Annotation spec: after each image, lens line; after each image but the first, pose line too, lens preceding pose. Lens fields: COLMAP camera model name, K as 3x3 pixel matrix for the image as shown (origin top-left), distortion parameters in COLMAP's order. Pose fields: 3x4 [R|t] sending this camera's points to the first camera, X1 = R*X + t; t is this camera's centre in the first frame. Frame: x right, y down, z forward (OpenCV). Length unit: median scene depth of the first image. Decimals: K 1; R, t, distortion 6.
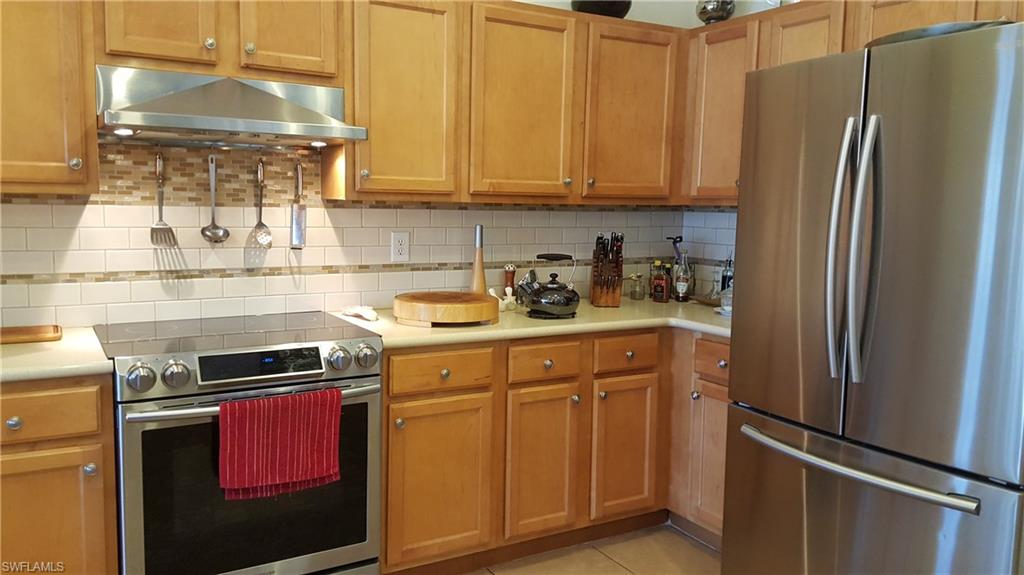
lens RADIAL K [[783.6, 0, 490.4], [0, 783.6, 284.5], [0, 0, 1]] dist [0.155551, -0.235833]
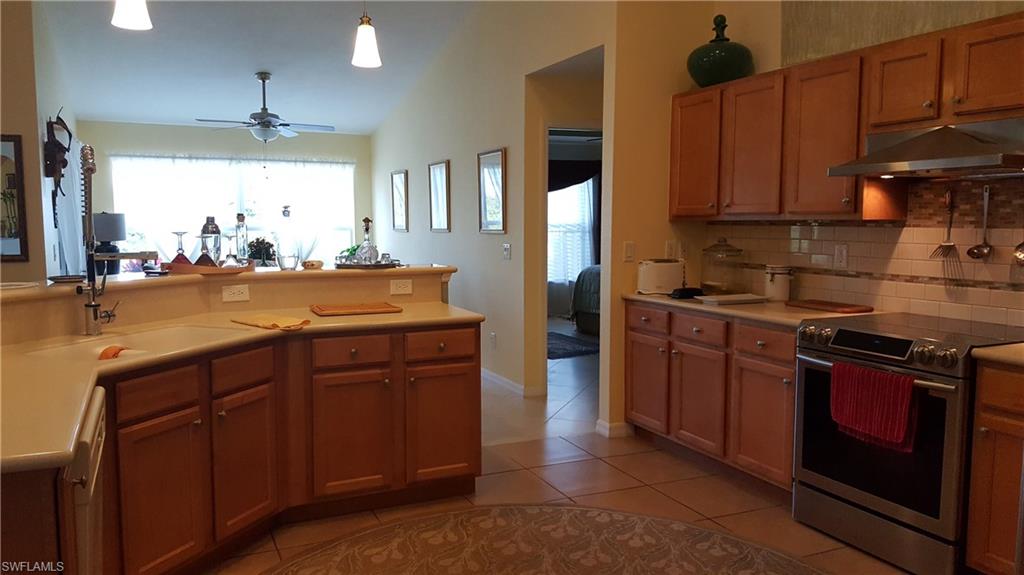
lens RADIAL K [[759.6, 0, 489.2], [0, 759.6, 291.0], [0, 0, 1]] dist [0.136584, -0.196062]
pose [[-0.098911, 0.078053, -0.992030, 0.880335], [-0.106847, 0.990323, 0.088572, -0.028704], [0.989343, 0.114756, -0.089614, 0.379294]]
